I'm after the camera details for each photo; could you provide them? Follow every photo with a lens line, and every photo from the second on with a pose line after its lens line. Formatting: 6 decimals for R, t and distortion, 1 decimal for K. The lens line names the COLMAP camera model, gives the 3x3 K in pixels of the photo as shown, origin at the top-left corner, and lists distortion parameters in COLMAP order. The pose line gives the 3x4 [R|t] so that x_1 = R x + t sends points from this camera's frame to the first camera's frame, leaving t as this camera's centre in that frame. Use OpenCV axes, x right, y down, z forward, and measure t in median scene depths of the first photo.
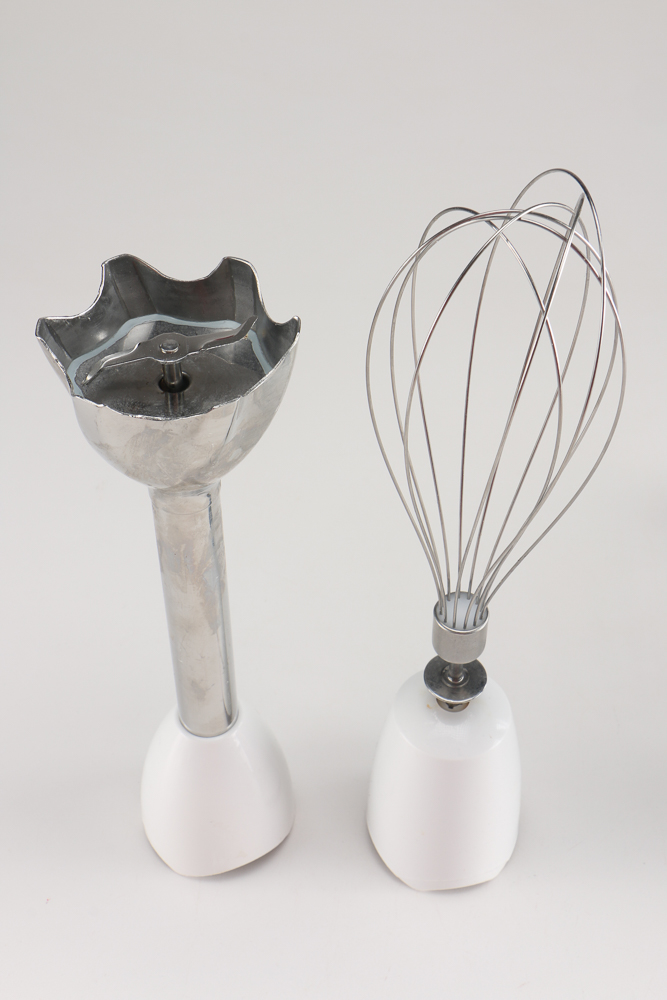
lens RADIAL K [[1499.3, 0, 324.3], [0, 1499.3, 501.0], [0, 0, 1]] dist [0.036095, 0.000000]
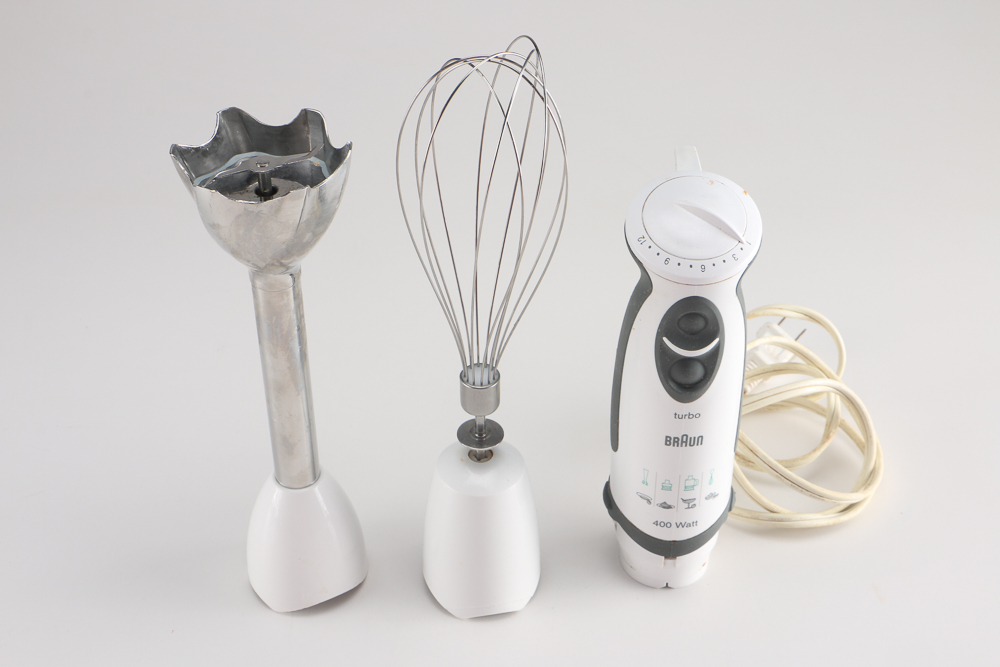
lens RADIAL K [[1499.3, 0, 503.8], [0, 1499.3, 337.0], [0, 0, 1]] dist [0.036095, 0.000000]
pose [[0.999550, -0.012548, 0.027251, 0.084190], [0.016568, 0.988130, -0.152723, 0.274487], [-0.025011, 0.153106, 0.987893, -0.395856]]
